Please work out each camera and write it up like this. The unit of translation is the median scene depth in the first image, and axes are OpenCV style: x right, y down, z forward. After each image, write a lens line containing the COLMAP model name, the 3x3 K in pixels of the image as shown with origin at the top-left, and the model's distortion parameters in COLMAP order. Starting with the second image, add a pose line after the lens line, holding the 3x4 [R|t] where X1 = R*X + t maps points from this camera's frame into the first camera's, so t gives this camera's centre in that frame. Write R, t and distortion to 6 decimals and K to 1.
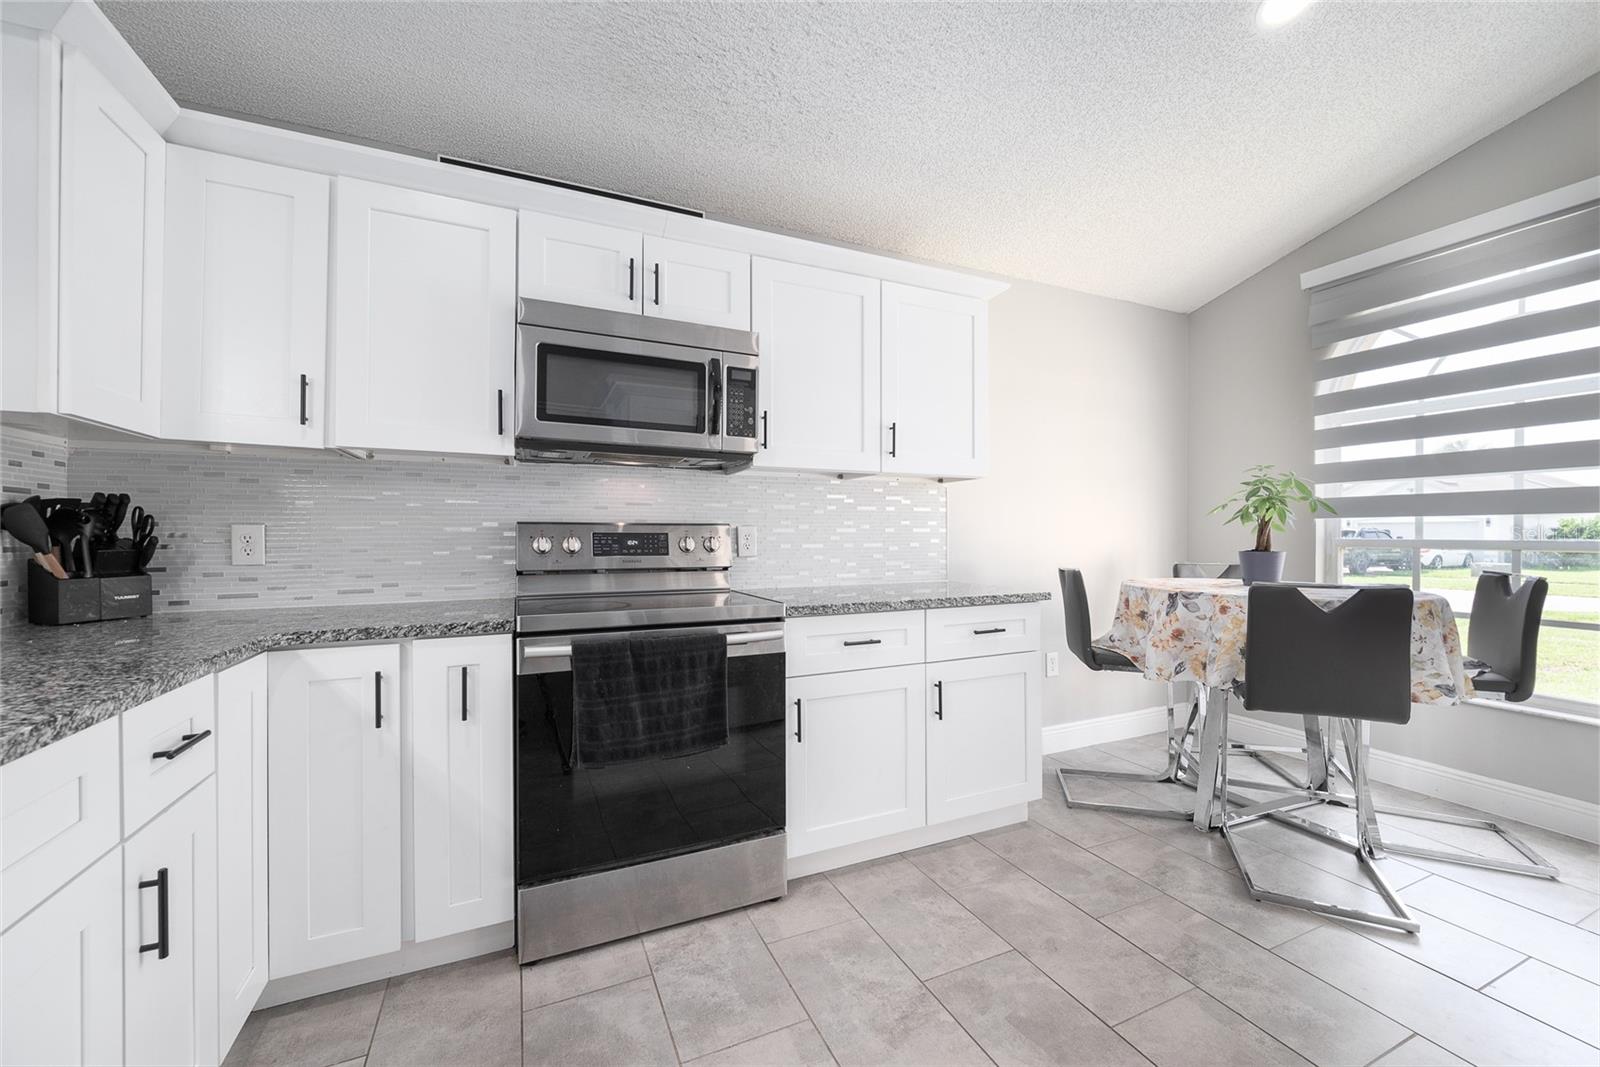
lens RADIAL K [[634.4, 0, 806.5], [0, 634.4, 538.1], [0, 0, 1]] dist [-0.001812, -0.000308]
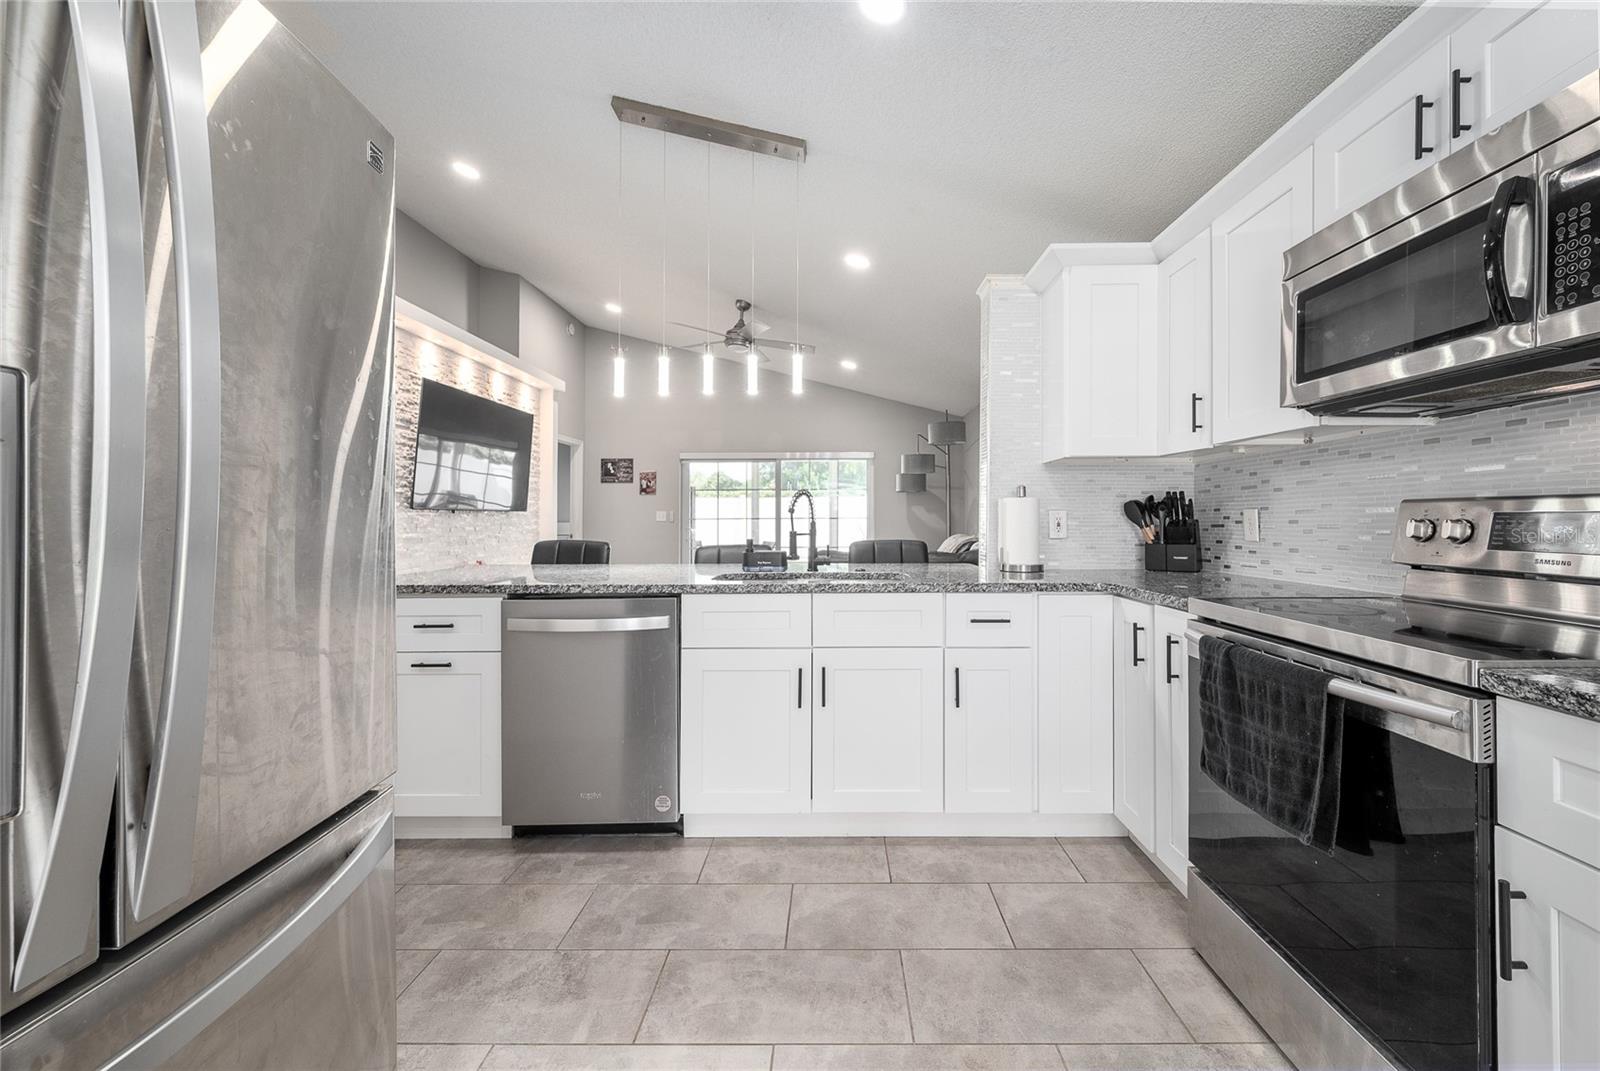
lens RADIAL K [[633.2, 0, 823.3], [0, 633.2, 510.9], [0, 0, 1]] dist [-0.000278, -0.000058]
pose [[-0.423917, -0.009318, -0.905653, 0.545331], [0.000819, 0.999943, -0.010671, -0.004815], [0.905700, -0.005265, -0.423885, 0.680902]]
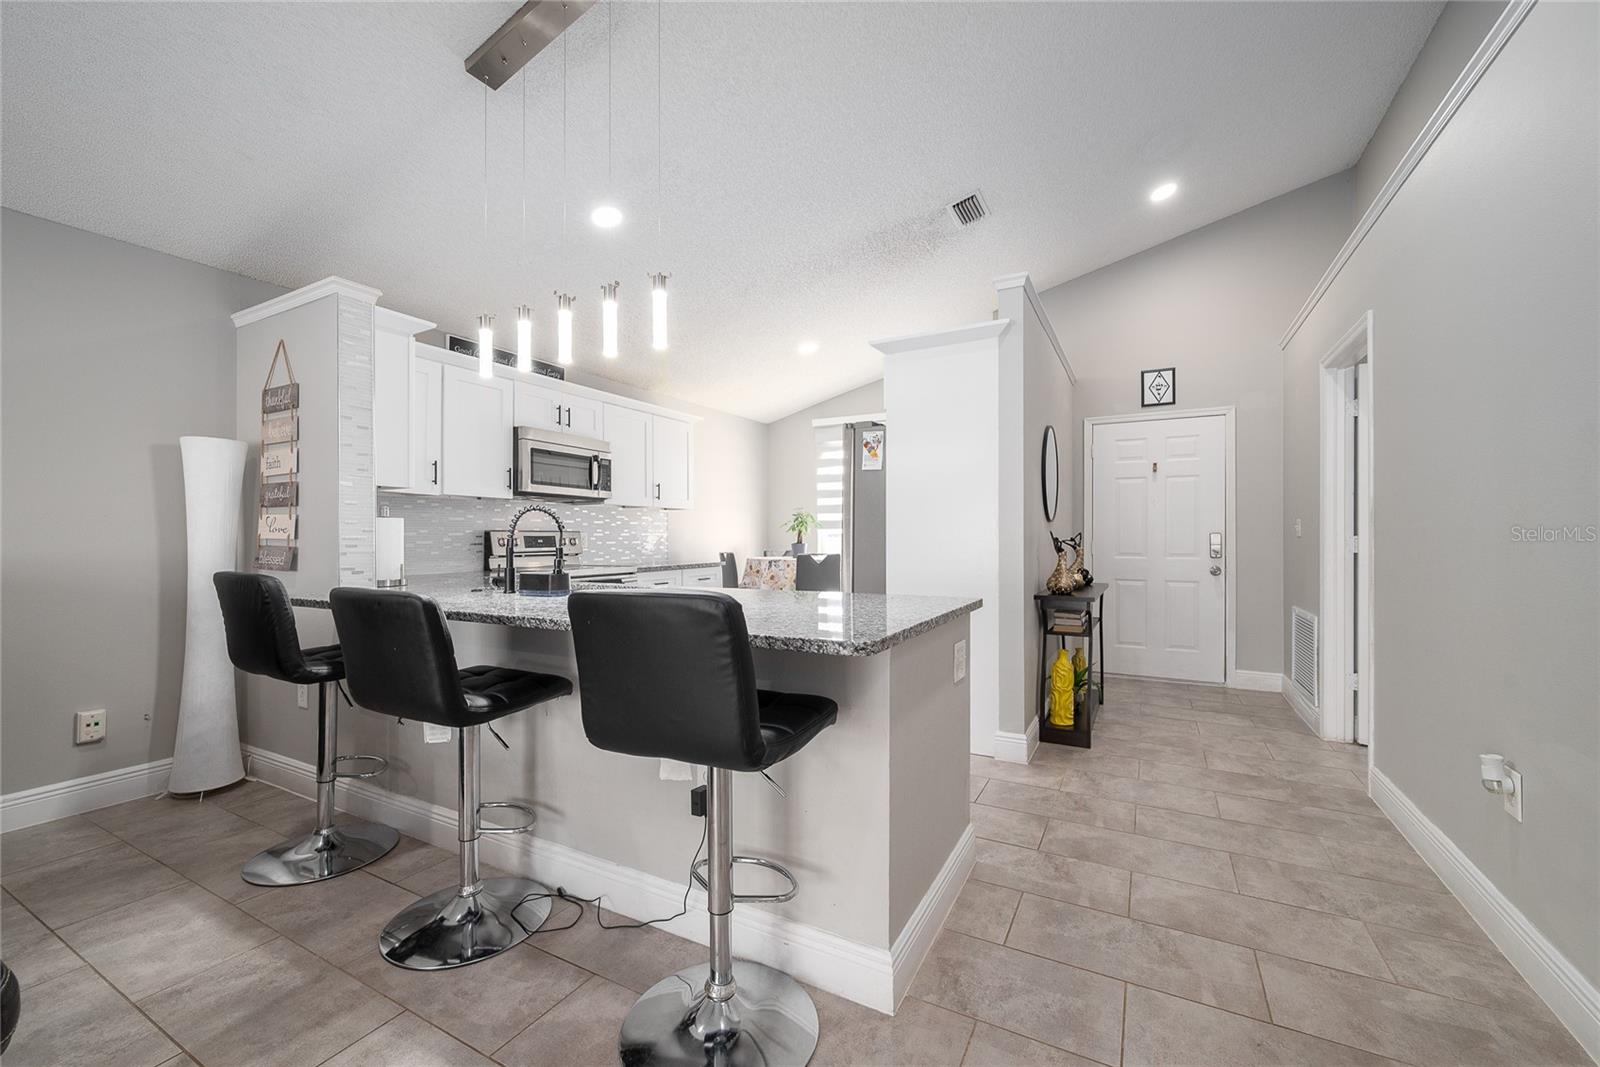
lens RADIAL K [[646.7, 0, 797.5], [0, 646.7, 533.4], [0, 0, 1]] dist [-0.001754, 0.000248]
pose [[0.804219, 0.002327, 0.594328, -0.876727], [0.003153, 0.999962, -0.008181, 0.002994], [-0.594325, 0.008453, 0.804181, -1.140685]]
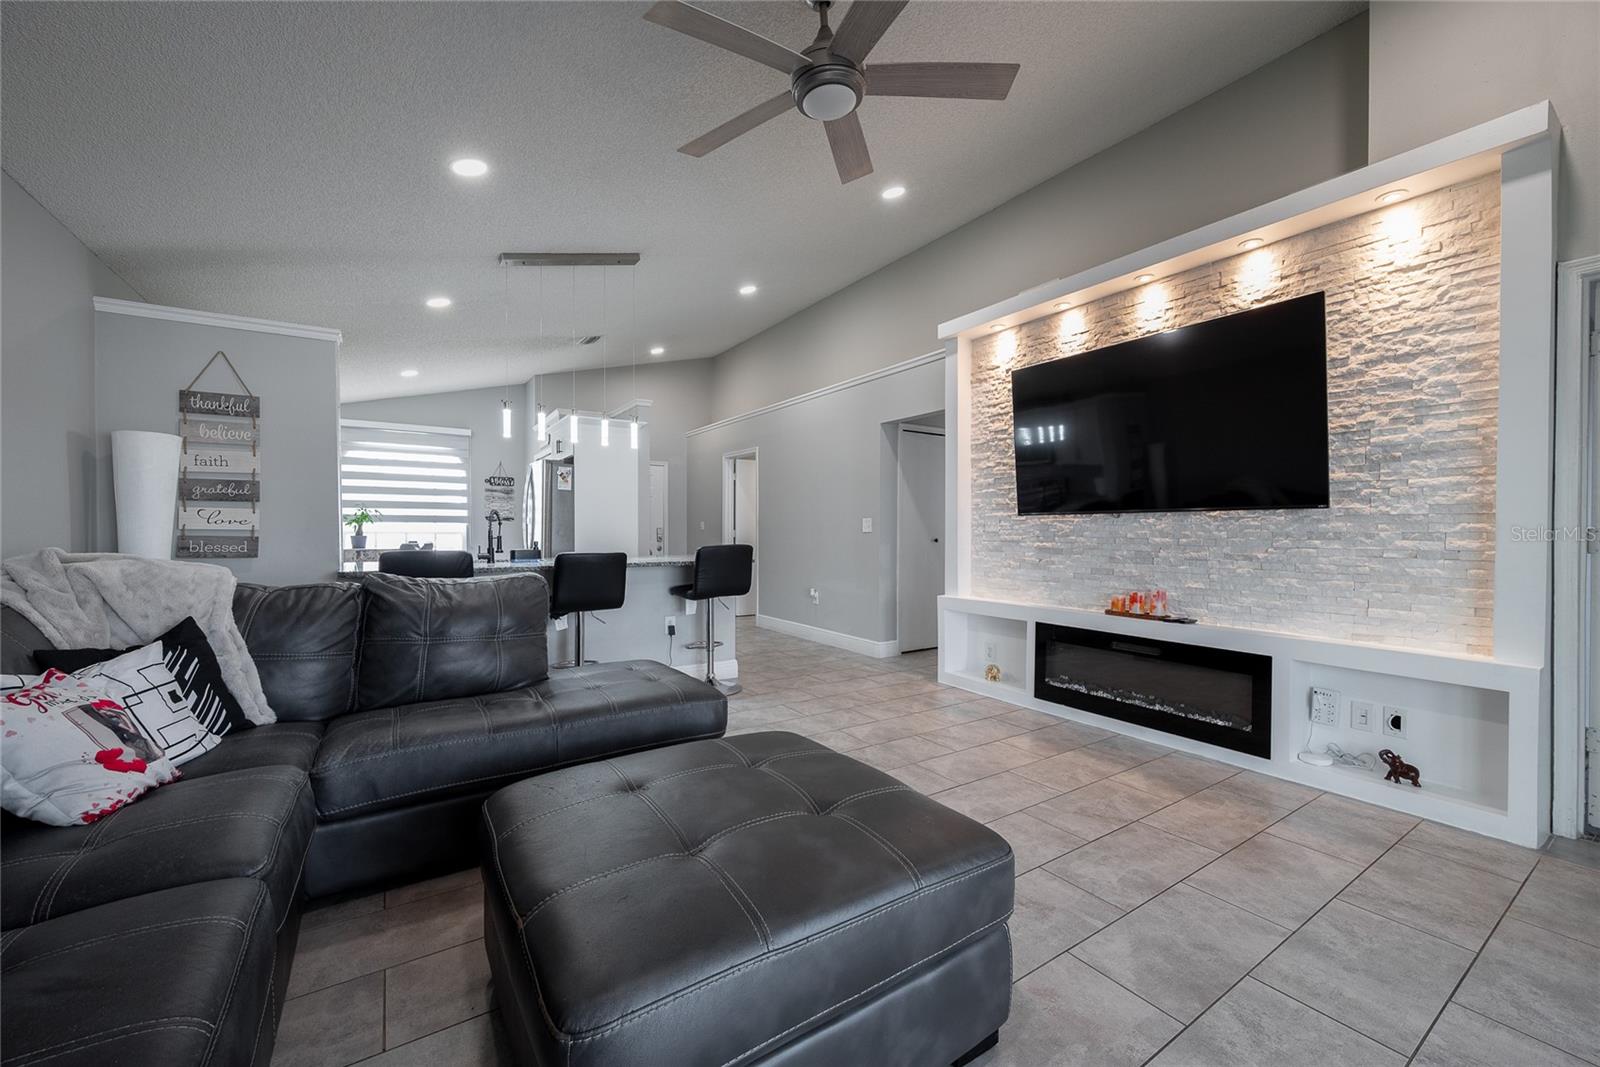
lens RADIAL K [[647.0, 0, 816.3], [0, 647.0, 532.9], [0, 0, 1]] dist [-0.001202, -0.000370]
pose [[-0.164034, -0.002992, 0.986450, -2.684218], [0.003301, 0.999988, 0.003582, 0.006159], [-0.986449, 0.003844, -0.164022, -0.525855]]
